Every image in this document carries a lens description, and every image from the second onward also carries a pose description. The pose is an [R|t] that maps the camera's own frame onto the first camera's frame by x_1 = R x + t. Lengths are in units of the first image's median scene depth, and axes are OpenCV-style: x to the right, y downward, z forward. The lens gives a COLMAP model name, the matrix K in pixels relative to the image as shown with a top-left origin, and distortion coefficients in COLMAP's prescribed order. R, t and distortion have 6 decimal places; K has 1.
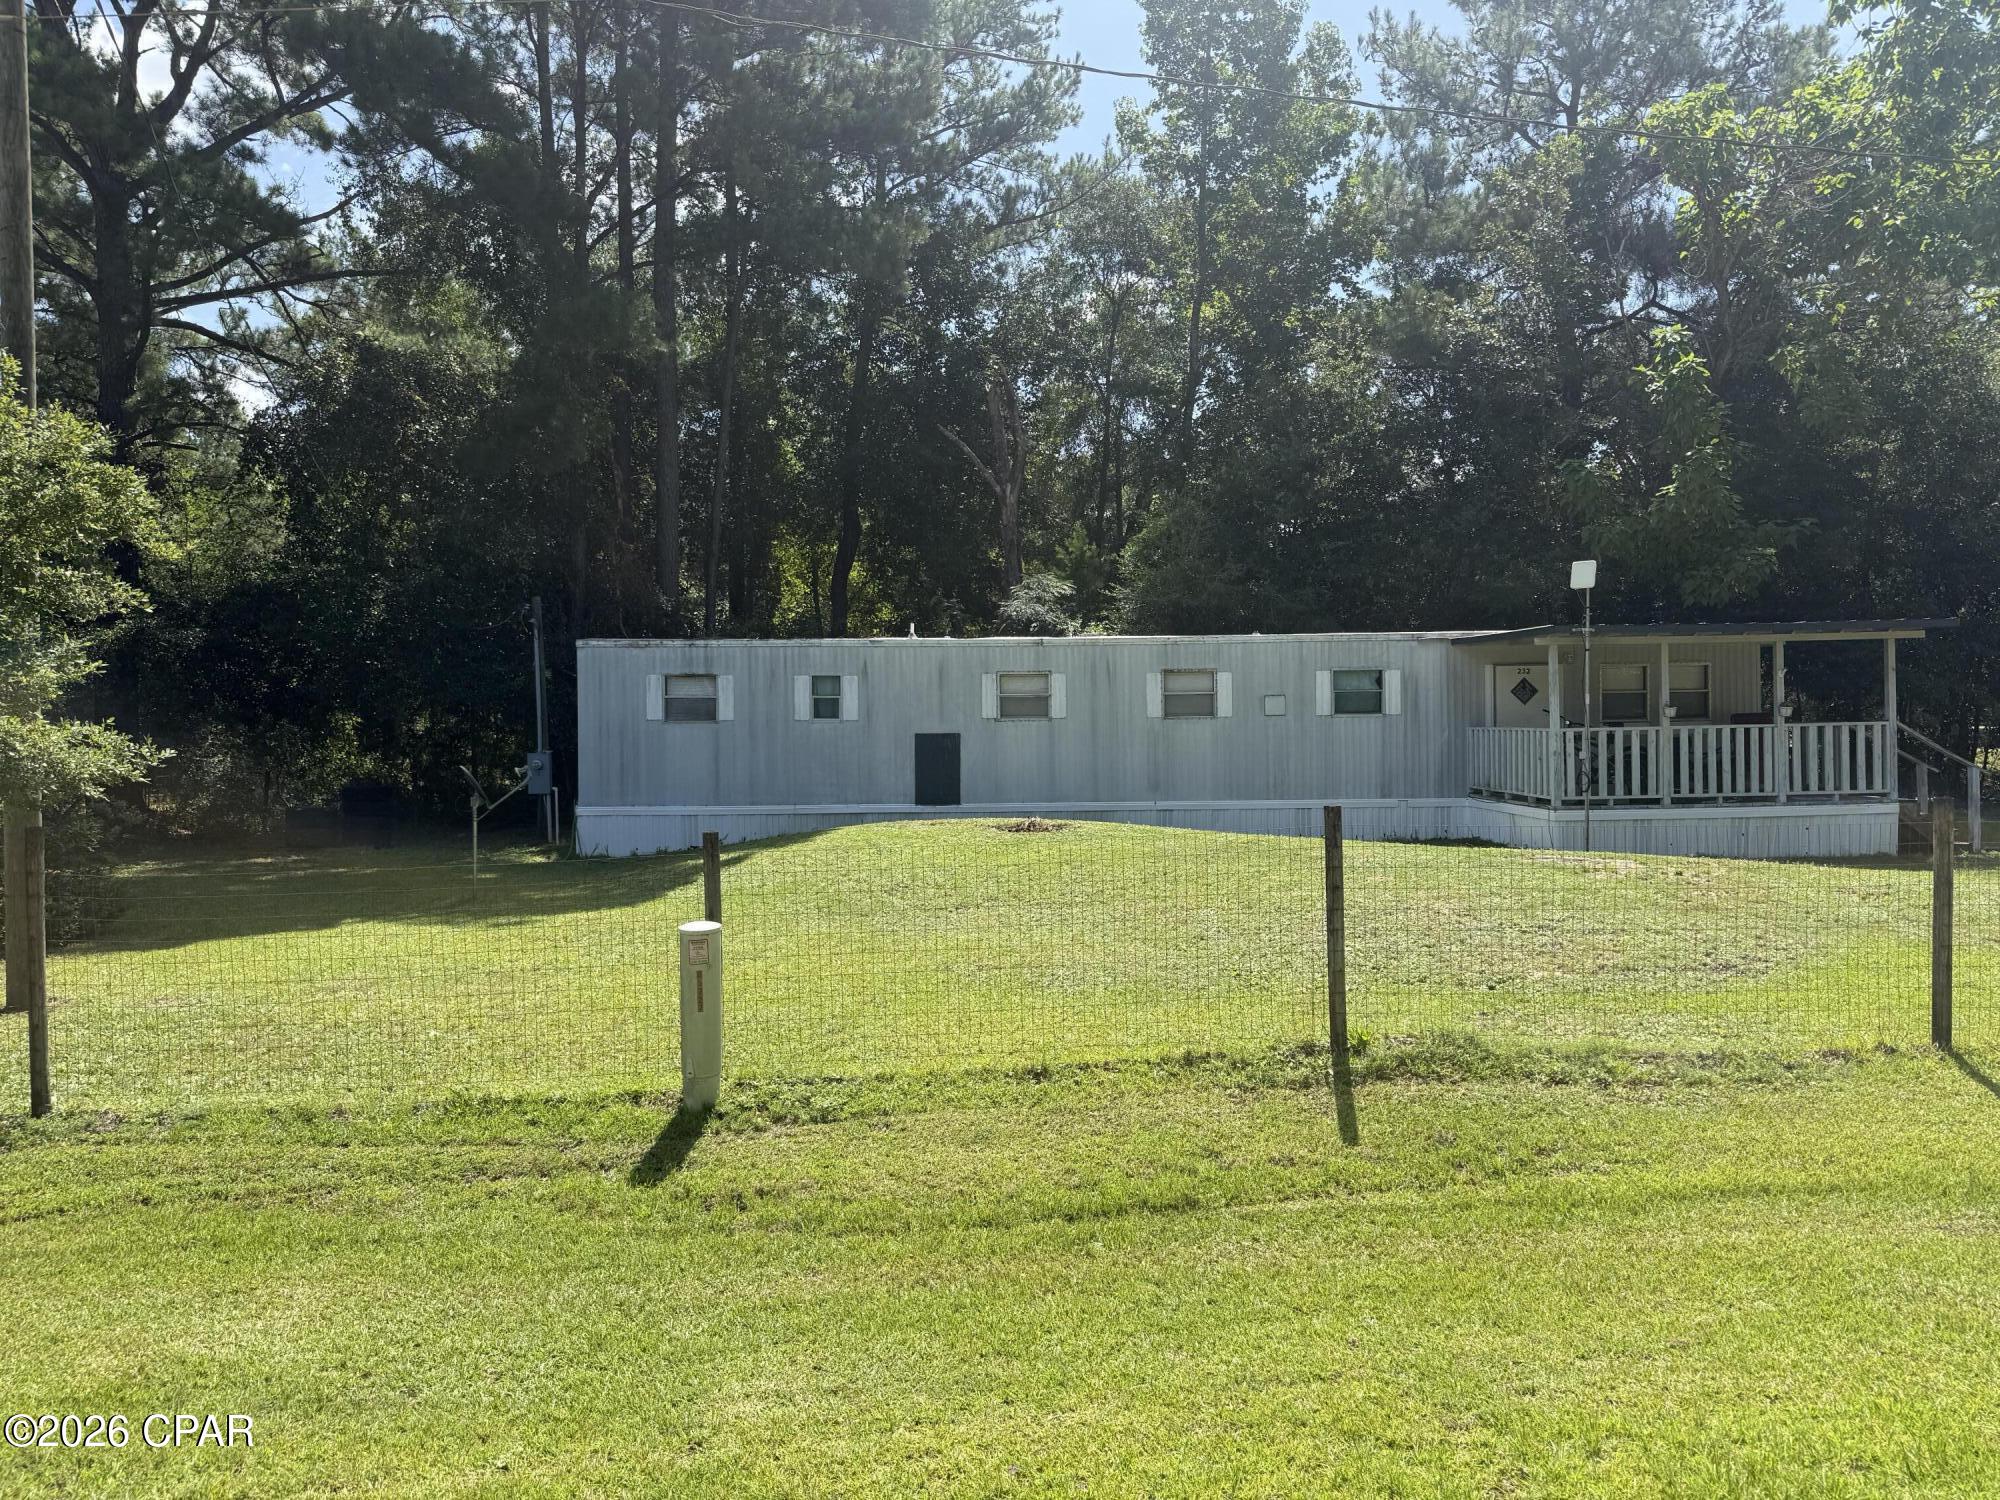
lens RADIAL K [[1412.2, 0, 990.6], [0, 1412.2, 760.2], [0, 0, 1]] dist [0.070075, -0.075001]
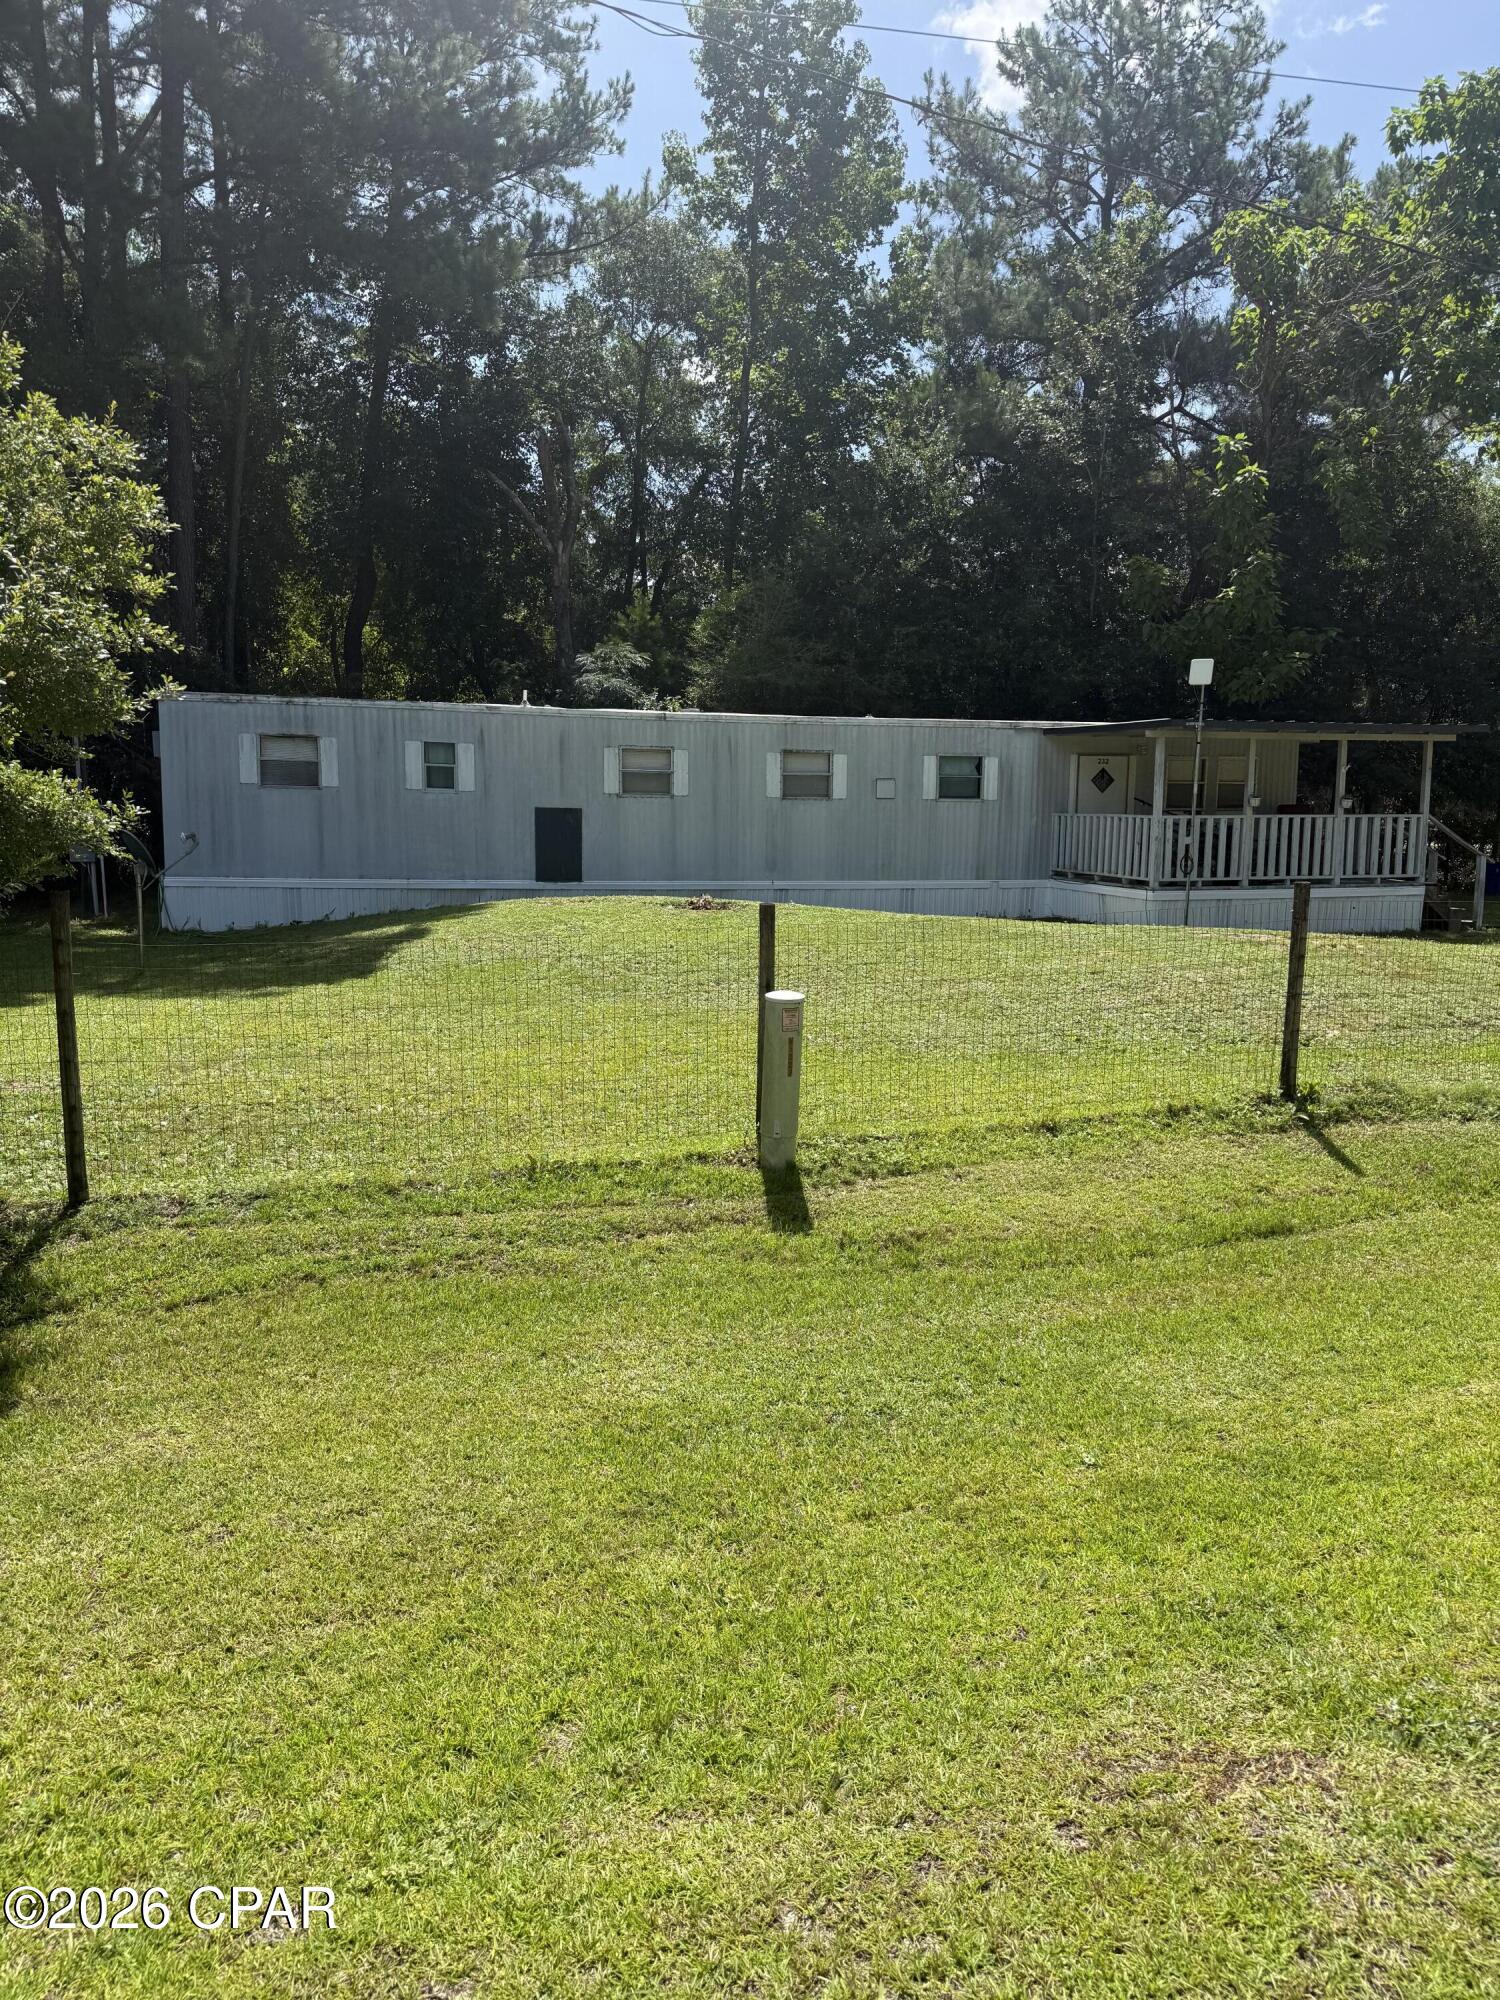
lens RADIAL K [[1412.2, 0, 763.5], [0, 1412.2, 1009.2], [0, 0, 1]] dist [0.070075, -0.075001]
pose [[0.972289, -0.010298, 0.233557, -0.129740], [-0.017677, 0.992931, 0.117370, 0.002162], [-0.233115, -0.118246, 0.965233, 0.002999]]
